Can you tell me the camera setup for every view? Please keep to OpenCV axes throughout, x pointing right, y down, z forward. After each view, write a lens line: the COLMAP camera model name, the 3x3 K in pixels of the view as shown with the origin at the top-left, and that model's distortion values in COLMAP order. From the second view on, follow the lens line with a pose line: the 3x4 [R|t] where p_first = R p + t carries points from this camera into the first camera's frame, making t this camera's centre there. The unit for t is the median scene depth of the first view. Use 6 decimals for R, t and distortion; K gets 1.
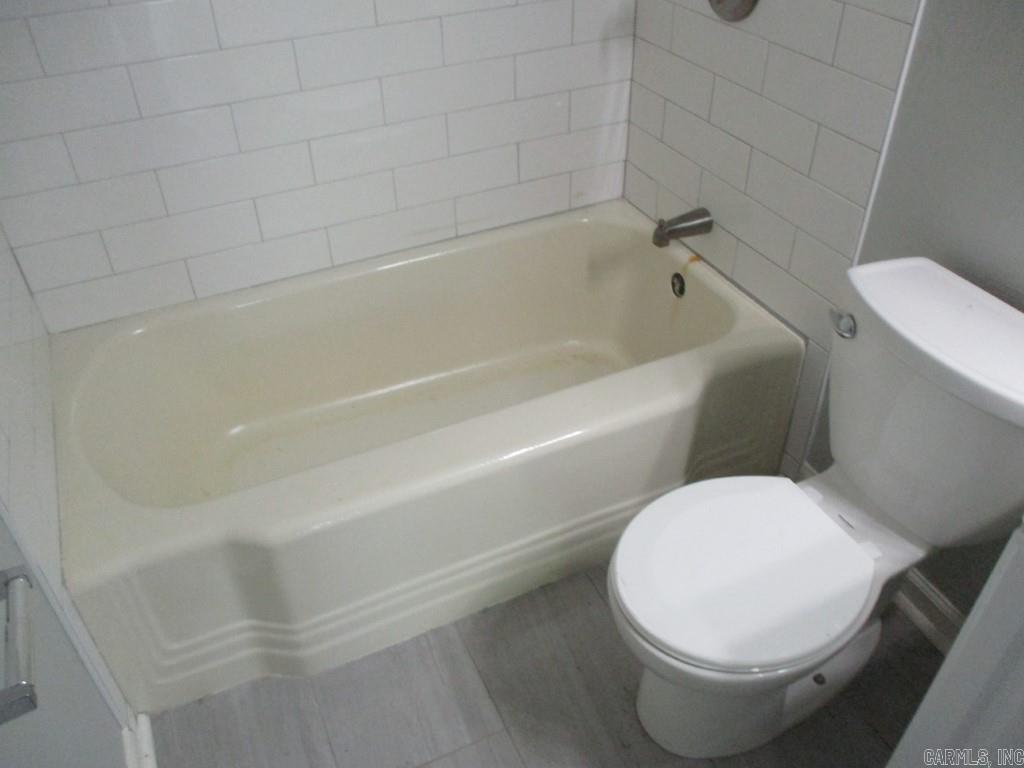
lens RADIAL K [[839.2, 0, 518.2], [0, 839.2, 384.8], [0, 0, 1]] dist [-0.032573, 0.001877]
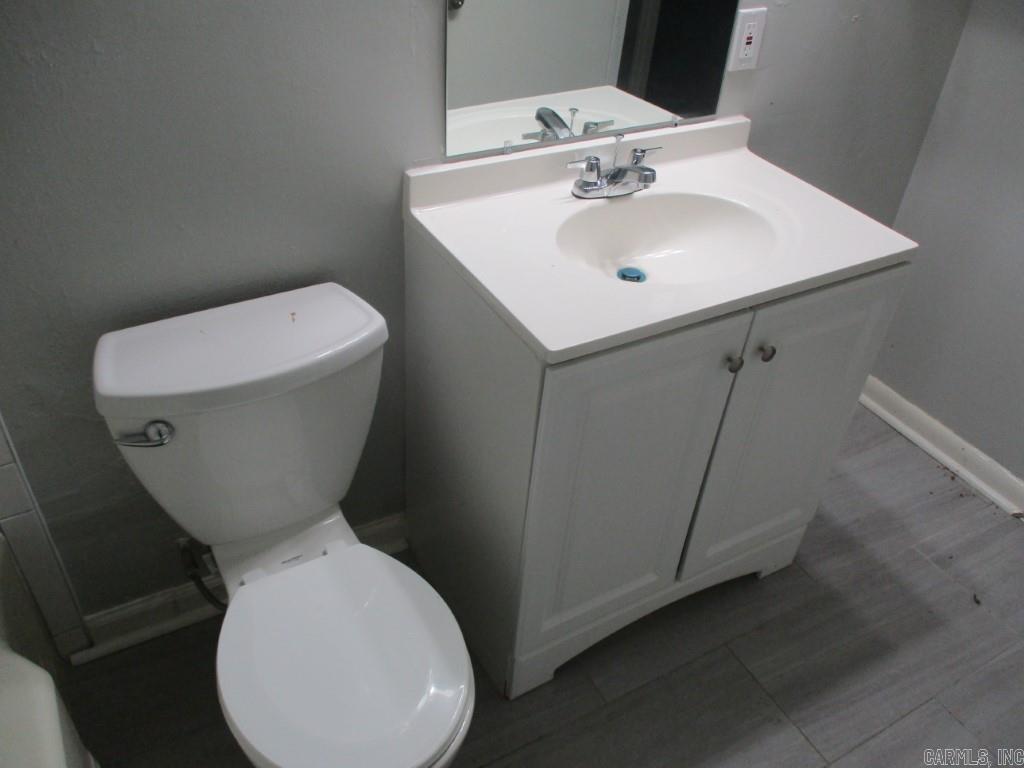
lens RADIAL K [[839.2, 0, 502.9], [0, 839.2, 370.5], [0, 0, 1]] dist [-0.032573, 0.001877]
pose [[-0.068382, -0.592768, 0.802465, -0.273624], [0.563776, 0.640646, 0.521277, -0.343353], [-0.823092, 0.488056, 0.290380, 0.402099]]
